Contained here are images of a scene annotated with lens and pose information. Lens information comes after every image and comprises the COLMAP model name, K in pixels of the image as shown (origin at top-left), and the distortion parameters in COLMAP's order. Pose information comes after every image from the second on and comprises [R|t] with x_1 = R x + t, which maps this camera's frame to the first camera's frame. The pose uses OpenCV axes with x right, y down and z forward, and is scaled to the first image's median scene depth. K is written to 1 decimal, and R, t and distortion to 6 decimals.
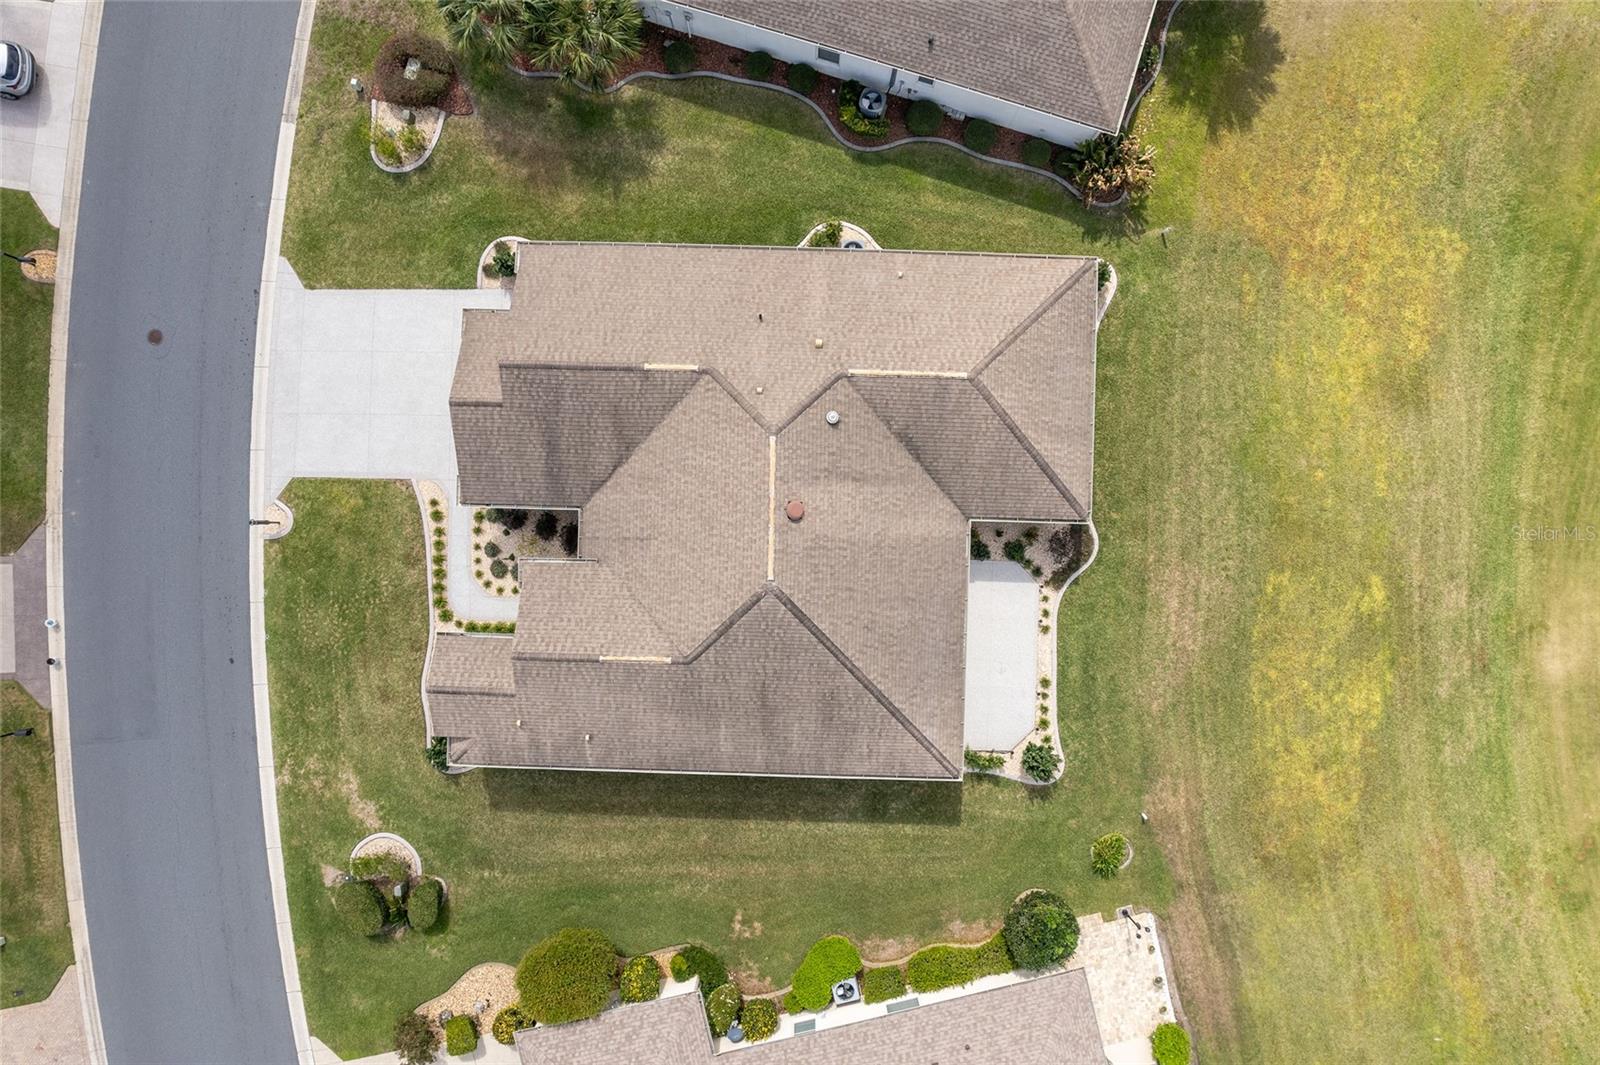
lens RADIAL K [[1027.9, 0, 800.0], [0, 1027.9, 532.5], [0, 0, 1]] dist [-0.078171, 0.071101]
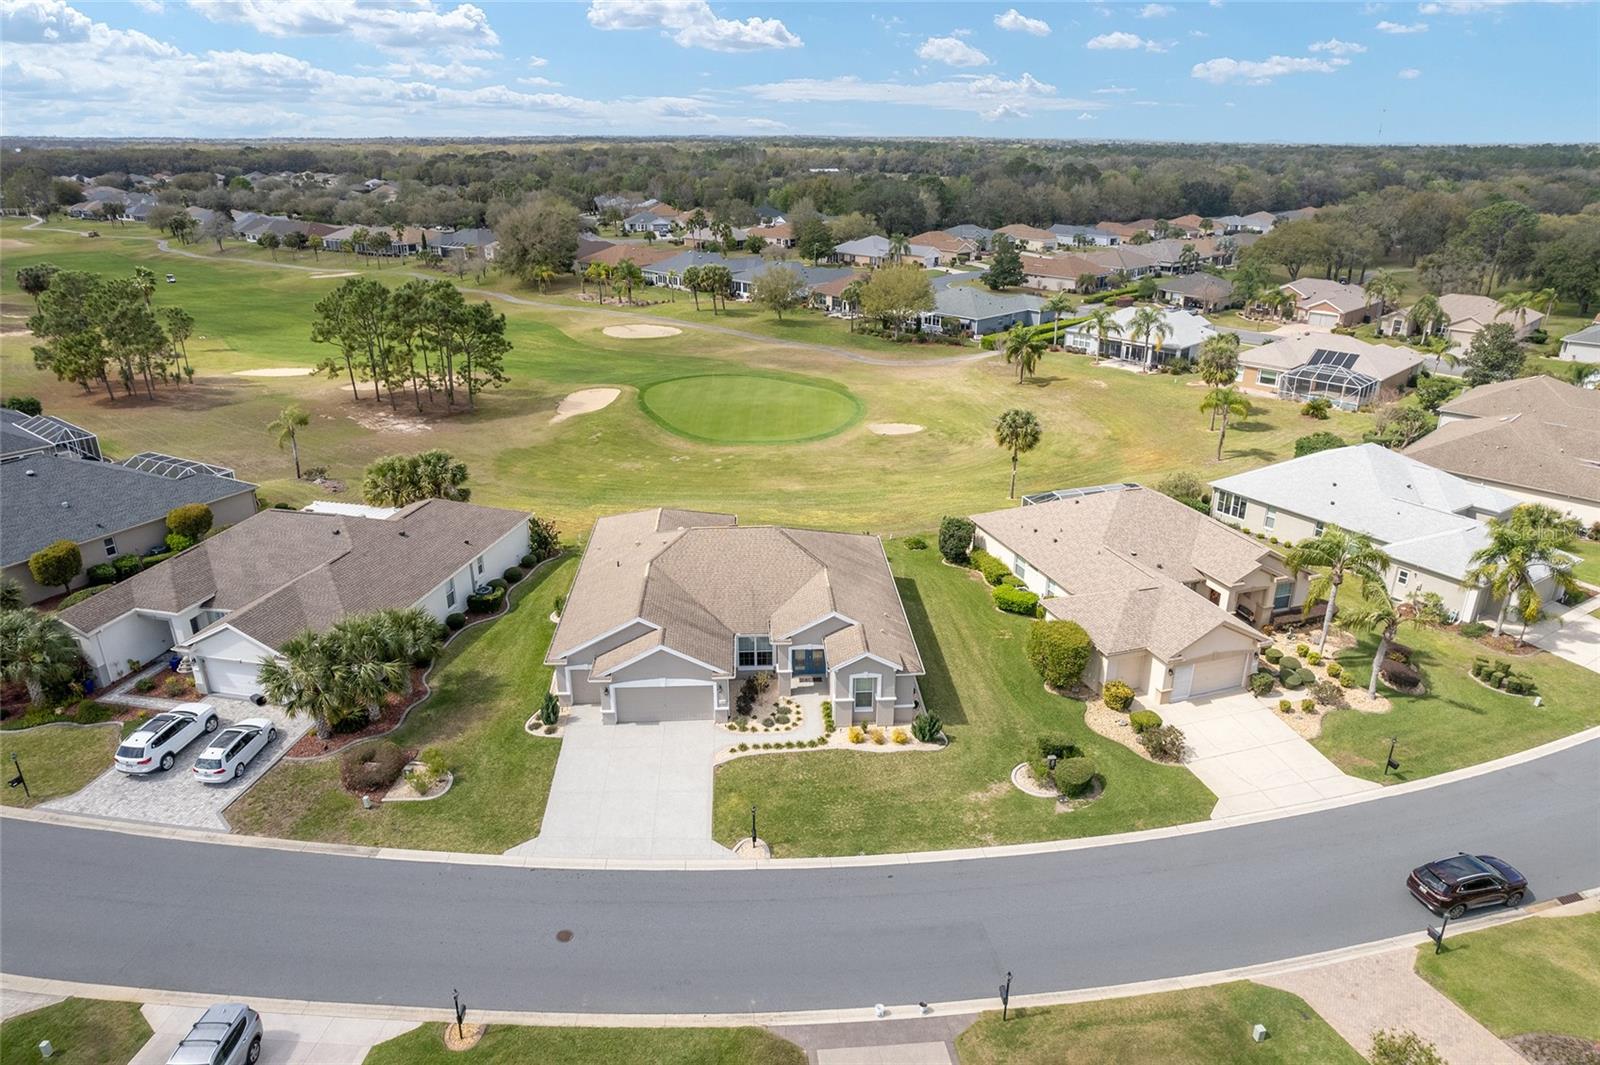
lens RADIAL K [[1027.9, 0, 800.0], [0, 1027.9, 532.5], [0, 0, 1]] dist [-0.078171, 0.071101]
pose [[-0.080663, -0.364456, 0.927720, -1.410854], [0.996735, -0.032926, 0.073729, -0.030361], [0.003675, 0.930638, 0.365922, 0.294489]]
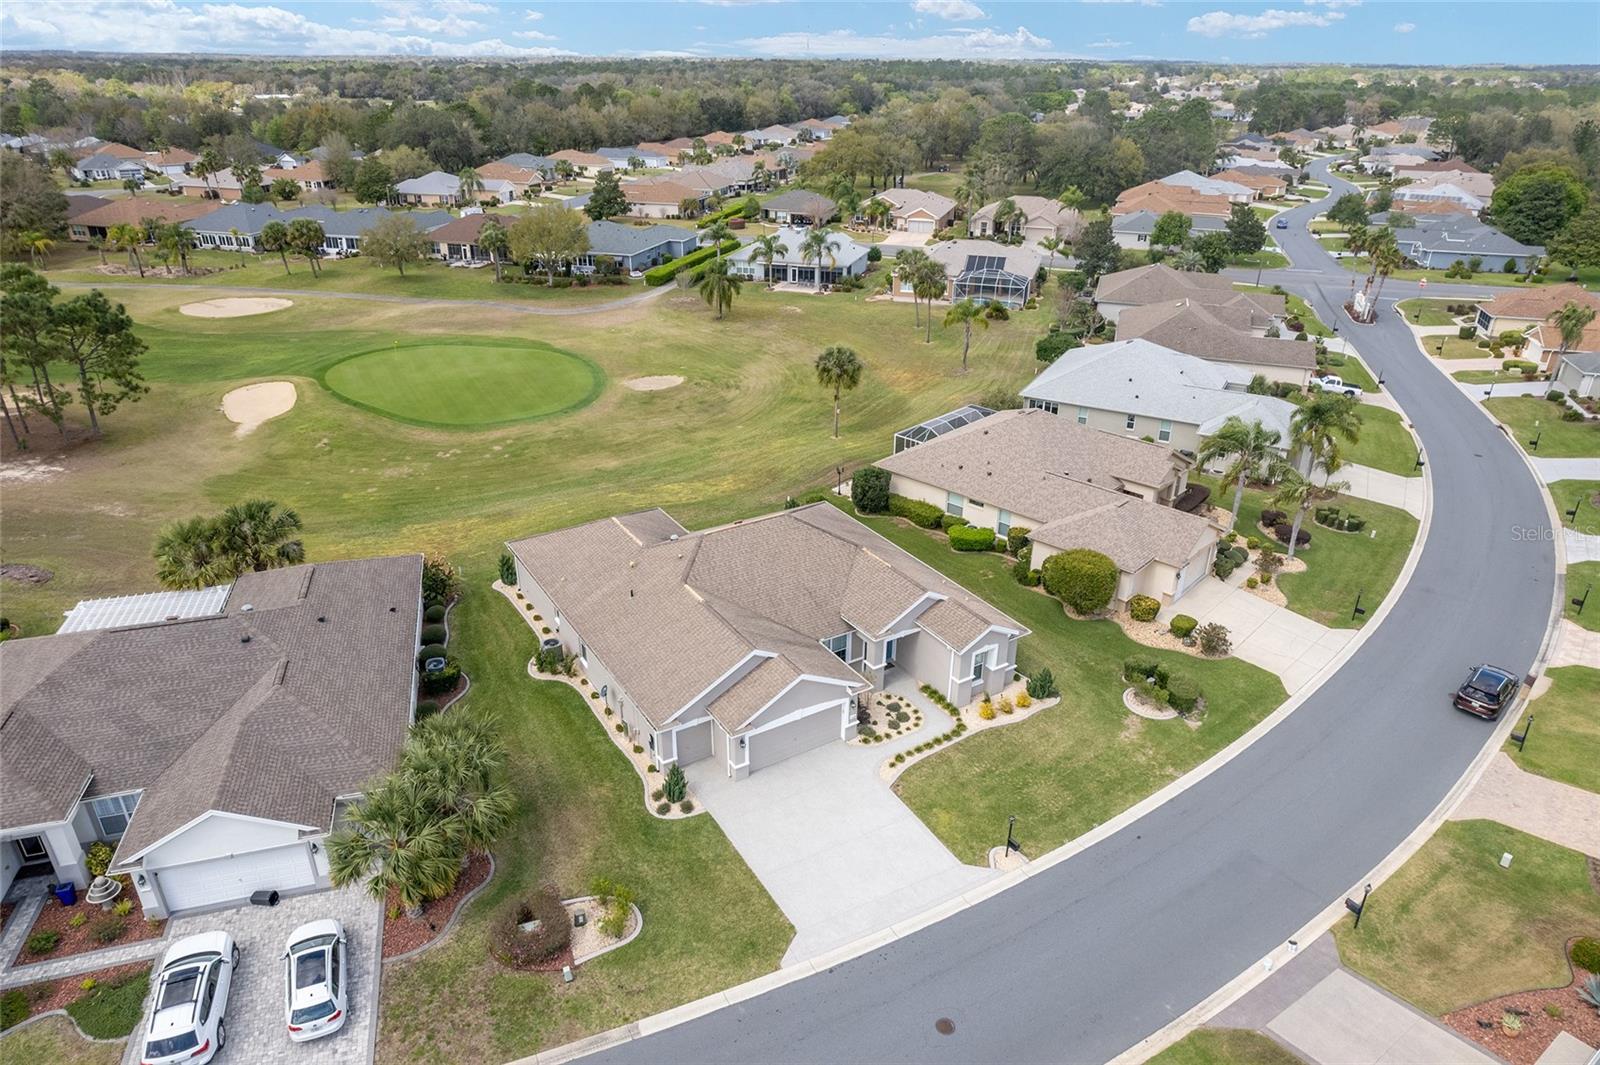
lens RADIAL K [[1027.9, 0, 800.0], [0, 1027.9, 532.5], [0, 0, 1]] dist [-0.078171, 0.071101]
pose [[-0.547329, -0.361953, 0.754600, -1.057357], [0.836915, -0.234257, 0.494669, -0.611301], [-0.002277, 0.902283, 0.431139, 0.273814]]
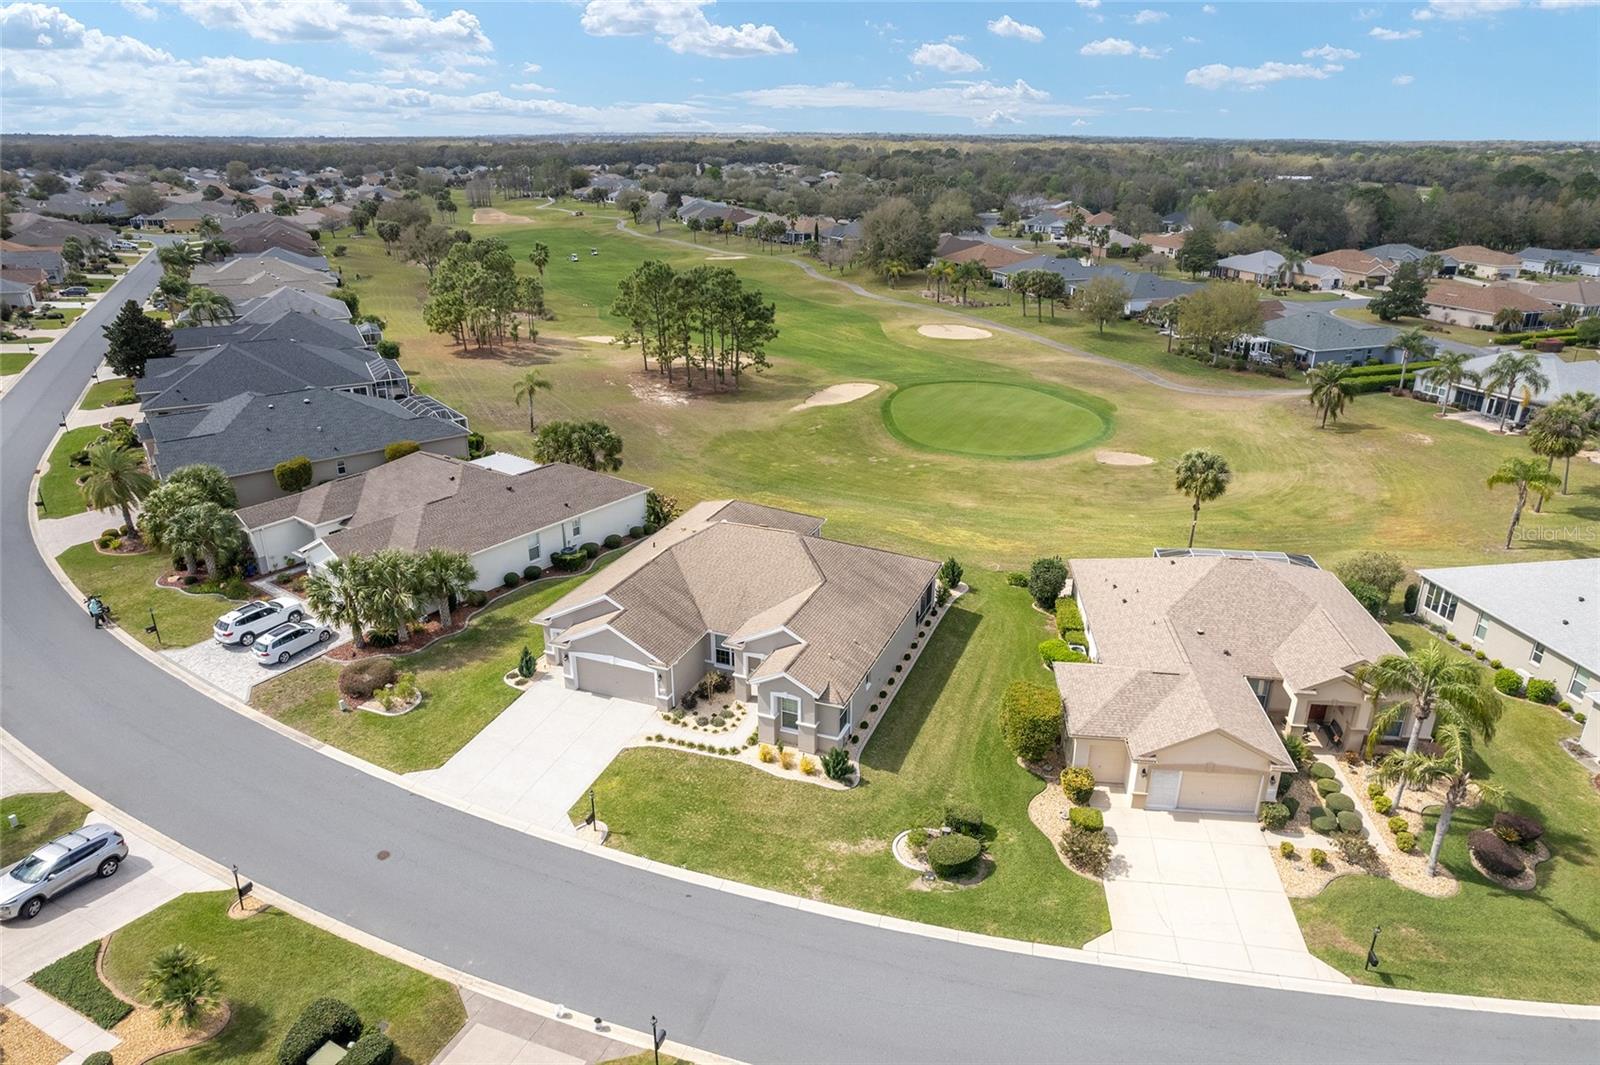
lens RADIAL K [[1027.9, 0, 800.0], [0, 1027.9, 532.5], [0, 0, 1]] dist [-0.078171, 0.071101]
pose [[0.347553, -0.343628, 0.872426, -1.303288], [0.937657, 0.125108, -0.324263, 0.522709], [0.002278, 0.930735, 0.365687, 0.293179]]
